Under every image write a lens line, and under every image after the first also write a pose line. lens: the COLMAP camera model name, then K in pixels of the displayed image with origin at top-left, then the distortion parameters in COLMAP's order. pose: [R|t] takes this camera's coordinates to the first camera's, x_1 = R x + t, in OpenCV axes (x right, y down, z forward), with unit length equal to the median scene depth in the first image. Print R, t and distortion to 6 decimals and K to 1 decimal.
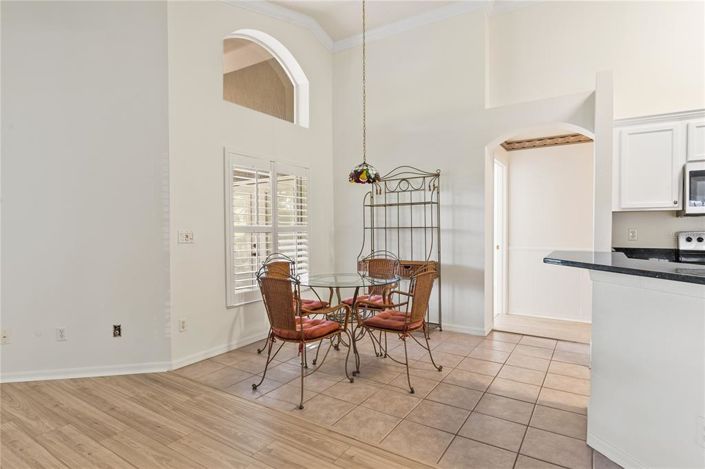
lens RADIAL K [[377.6, 0, 352.5], [0, 377.6, 234.5], [0, 0, 1]] dist [0.002251, 0.000400]
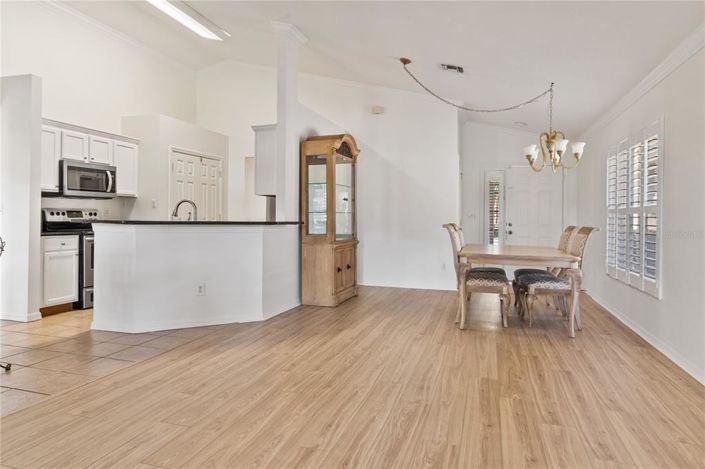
lens RADIAL K [[459.4, 0, 352.5], [0, 459.4, 234.5], [0, 0, 1]] dist [0.000240, -0.000236]
pose [[-0.273139, -0.034019, 0.961373, -1.087277], [0.018100, 0.999016, 0.040494, 0.043395], [-0.961804, 0.028461, -0.272254, 0.437881]]
